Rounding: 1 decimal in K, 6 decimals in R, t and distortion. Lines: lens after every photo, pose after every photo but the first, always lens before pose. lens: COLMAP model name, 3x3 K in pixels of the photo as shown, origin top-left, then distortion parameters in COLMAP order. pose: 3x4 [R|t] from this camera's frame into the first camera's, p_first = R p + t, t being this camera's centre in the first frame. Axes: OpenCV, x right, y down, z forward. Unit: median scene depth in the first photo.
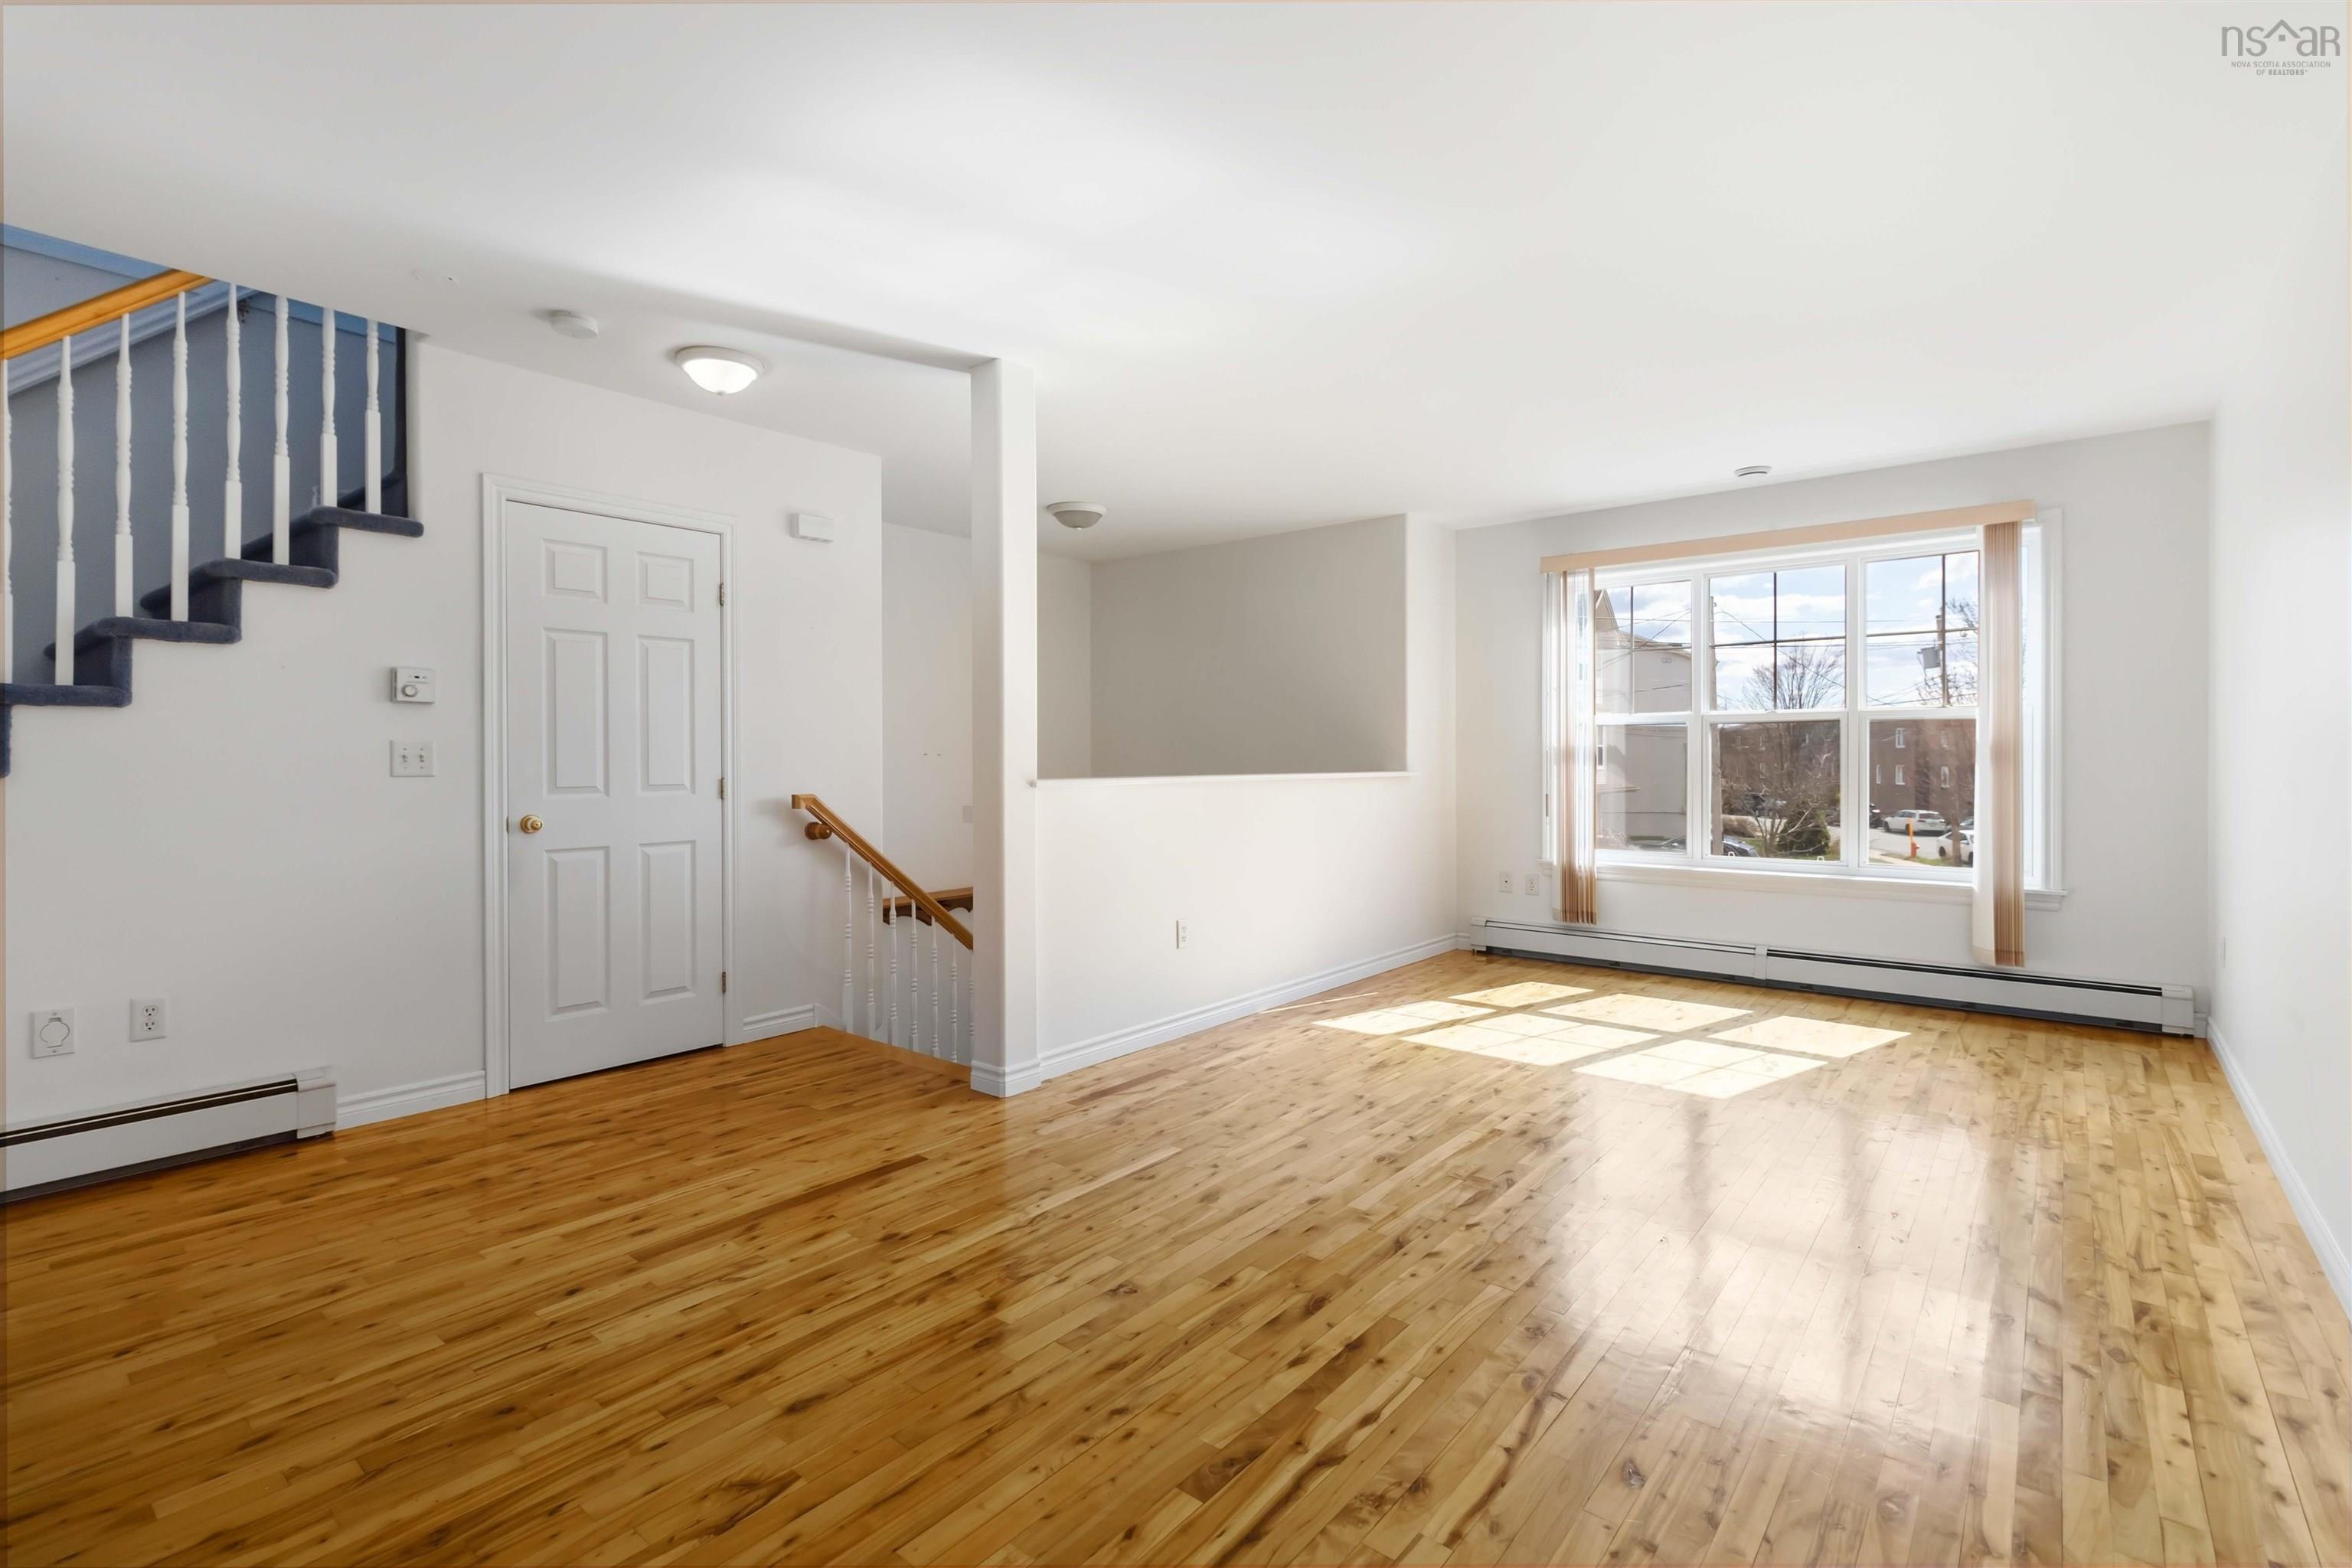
lens RADIAL K [[1090.0, 0, 1151.4], [0, 1090.0, 755.4], [0, 0, 1]] dist [0.002778, -0.000633]
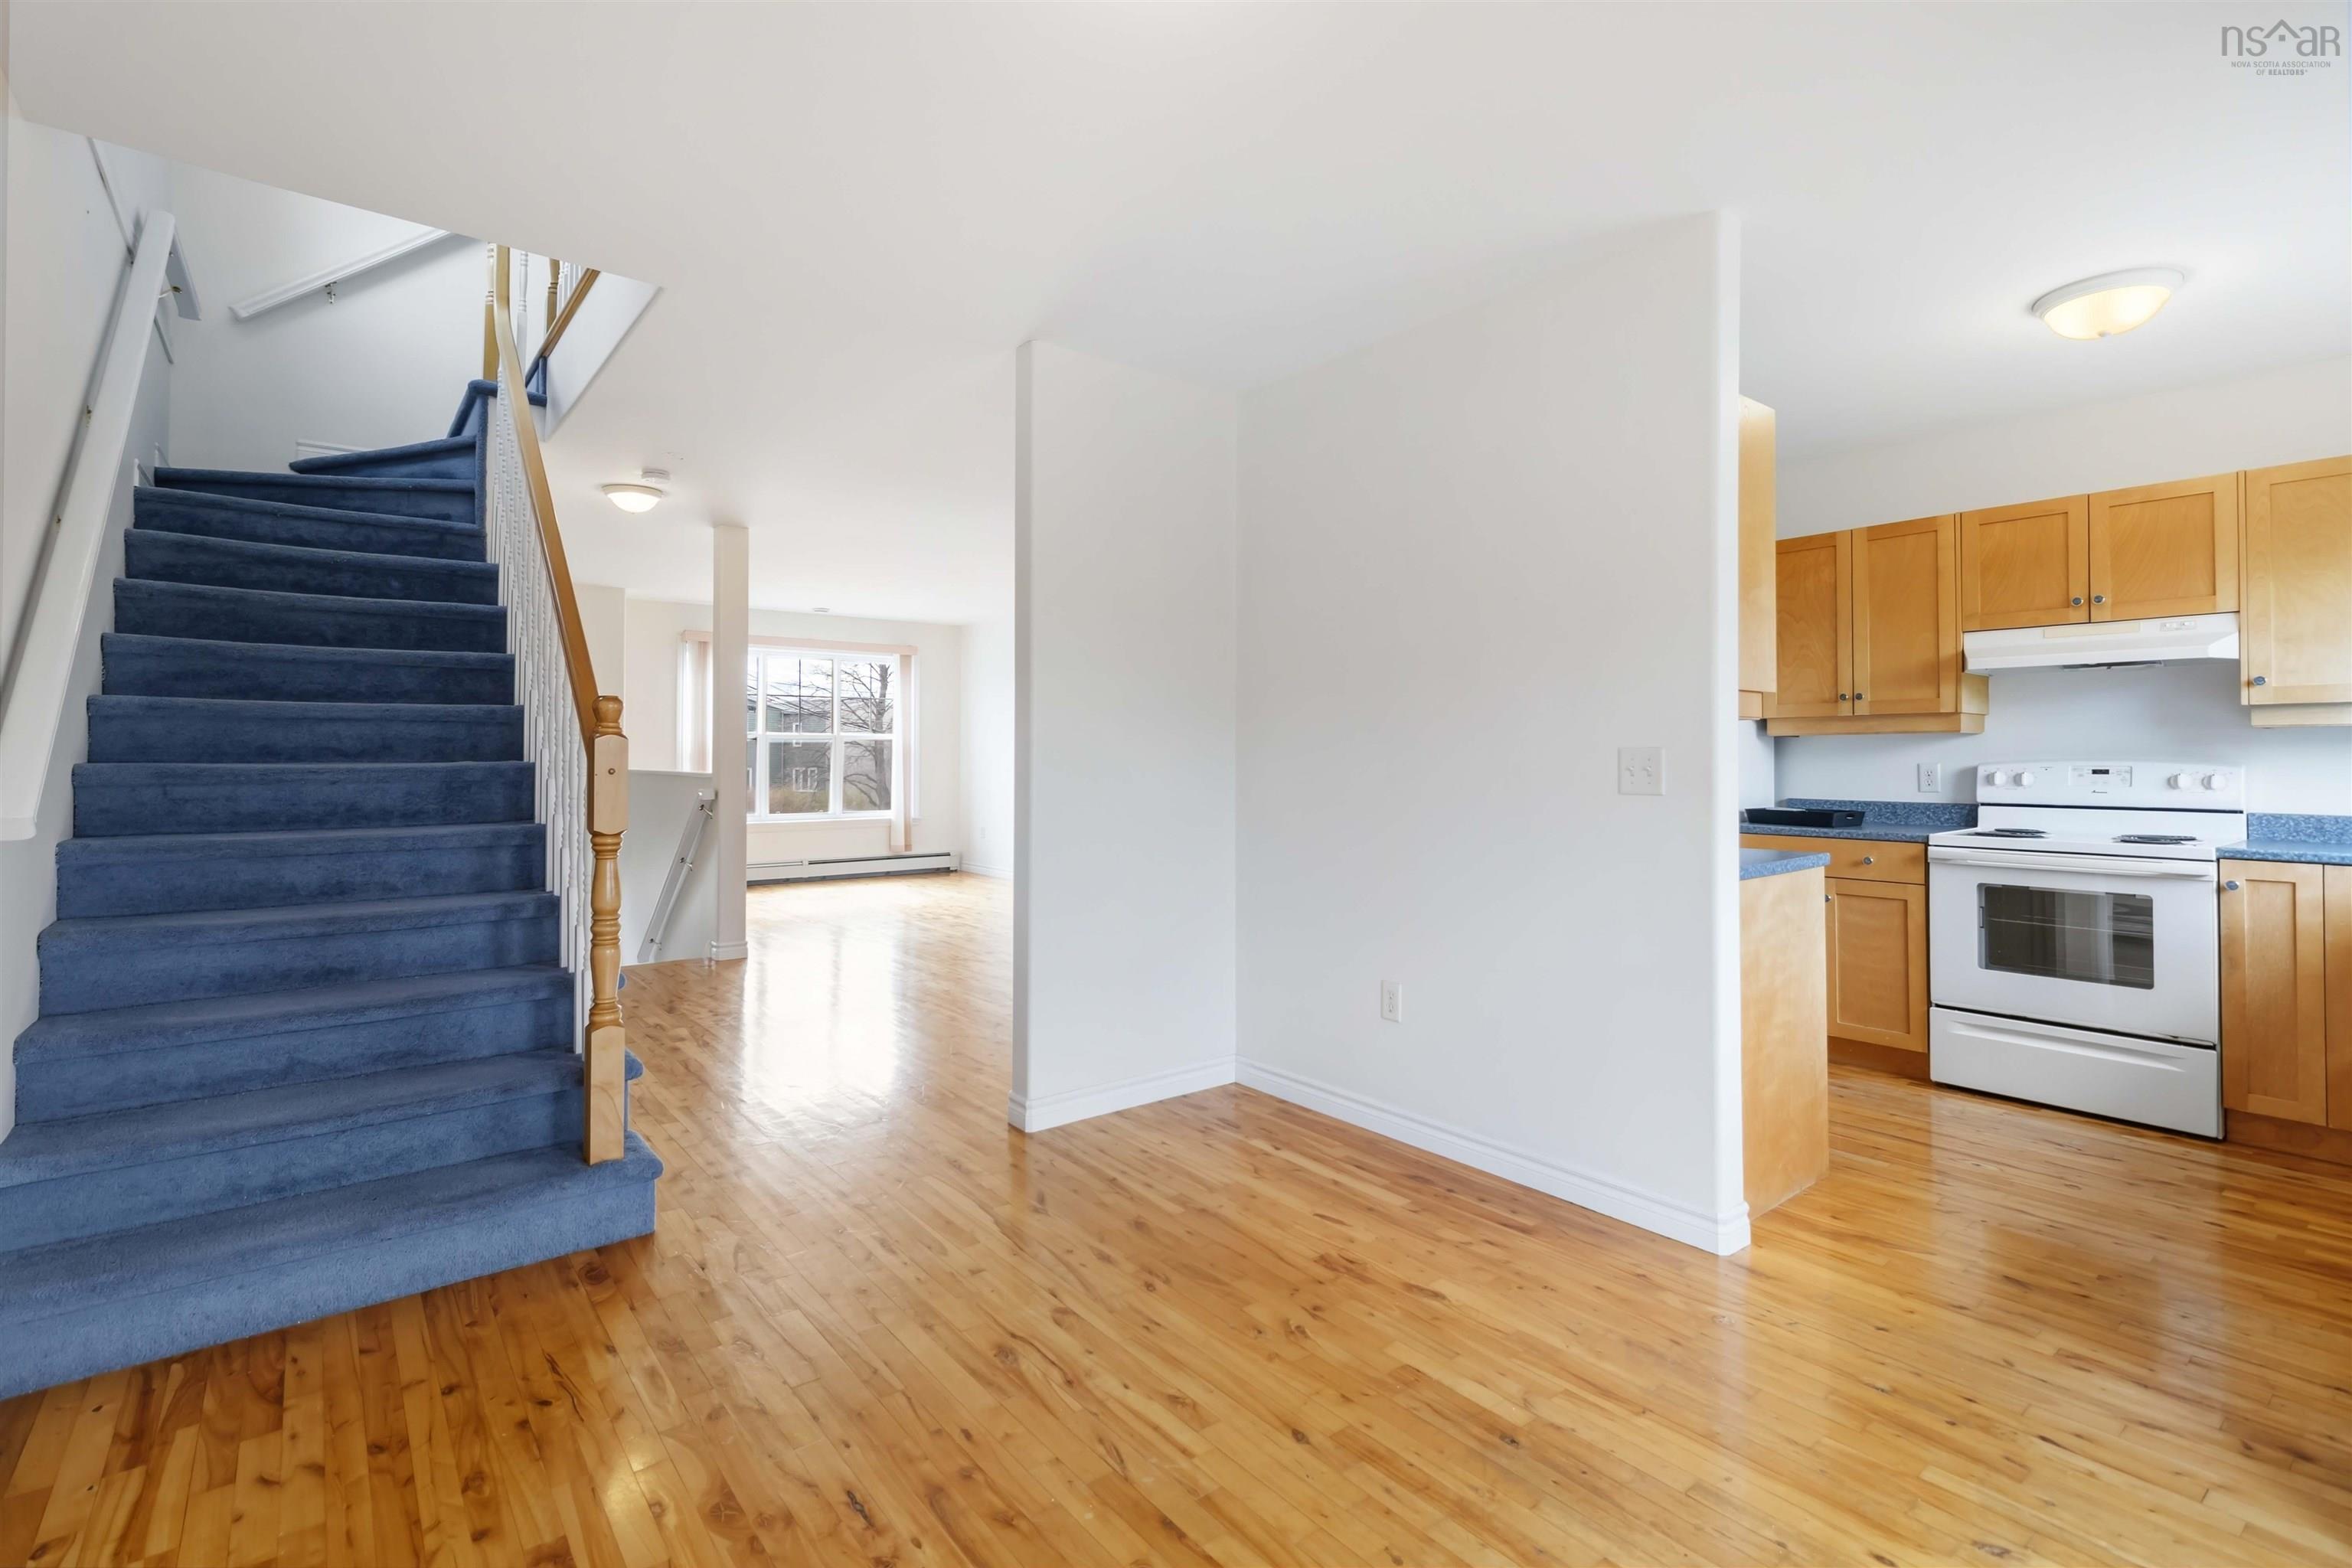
lens RADIAL K [[1090.0, 0, 1173.8], [0, 1090.0, 743.4], [0, 0, 1]] dist [0.002778, -0.000633]
pose [[0.208224, 0.014758, 0.977970, -1.312788], [-0.004609, 0.999890, -0.014108, -0.001161], [-0.978070, -0.001570, 0.208269, -0.001521]]
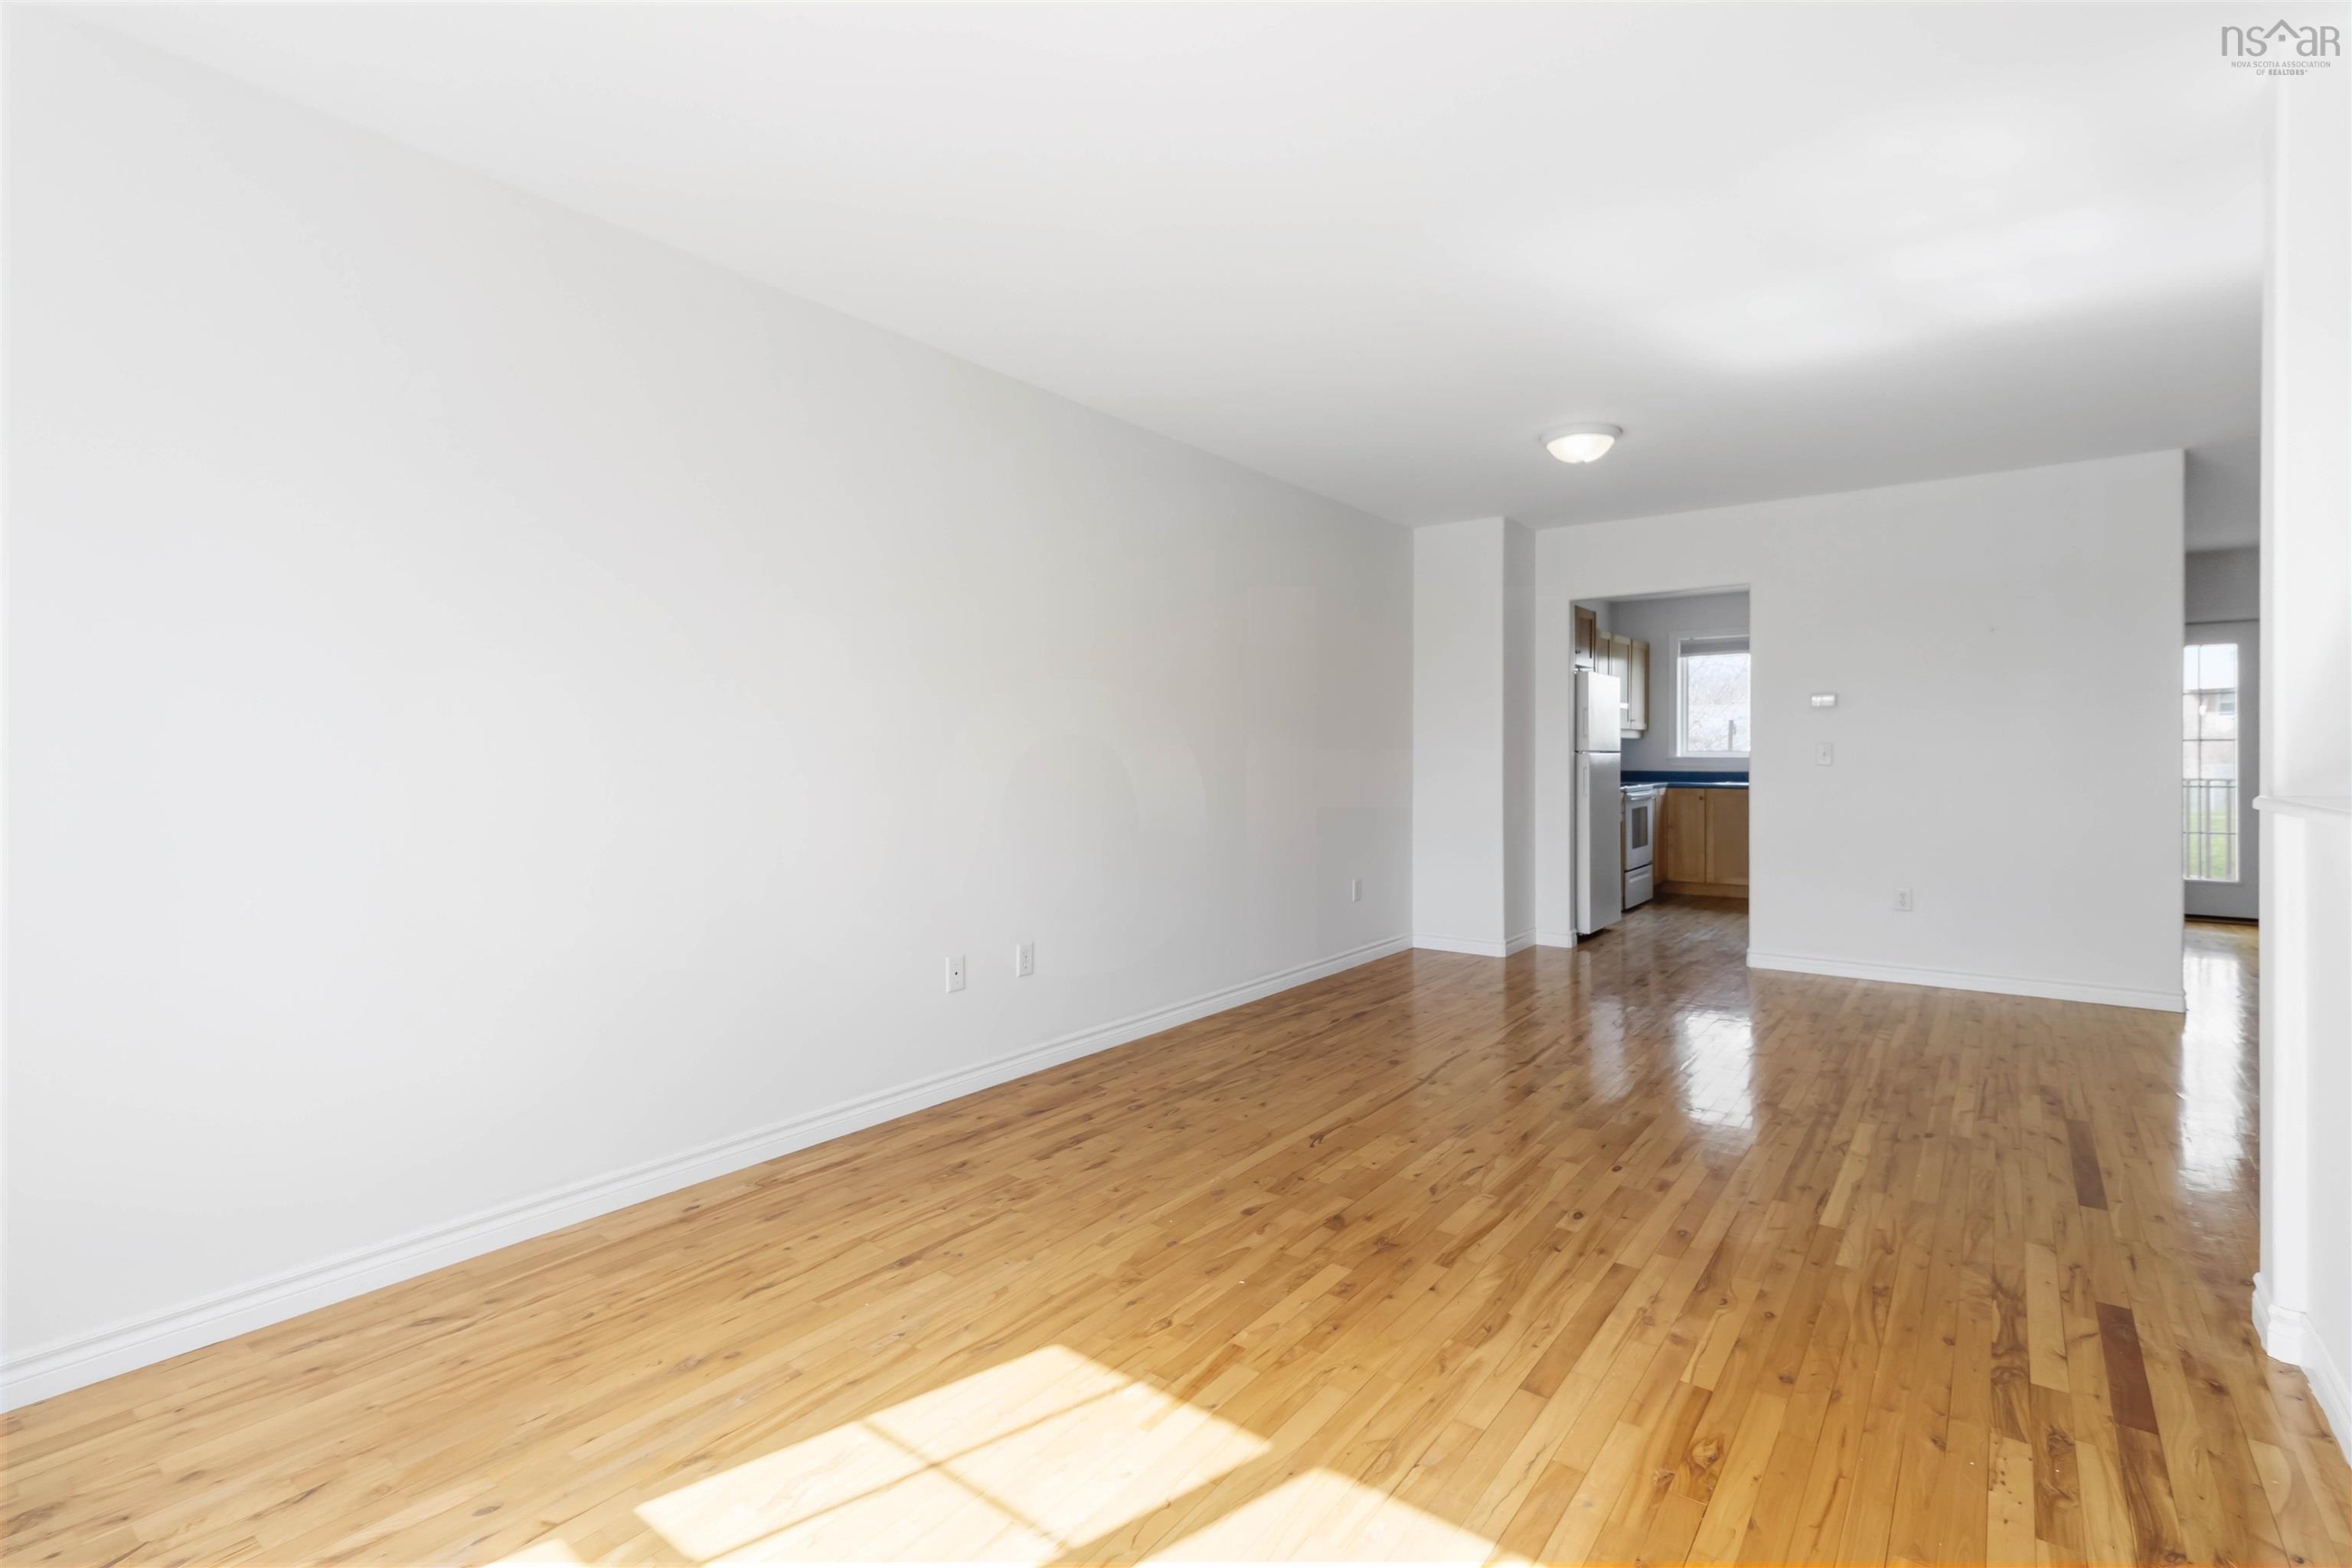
lens RADIAL K [[1090.0, 0, 1189.1], [0, 1090.0, 763.4], [0, 0, 1]] dist [0.002778, -0.000633]
pose [[-0.998509, 0.001940, -0.054547, 0.377989], [0.001553, 0.999973, 0.007134, 0.004115], [0.054560, 0.007038, -0.998486, 1.232818]]
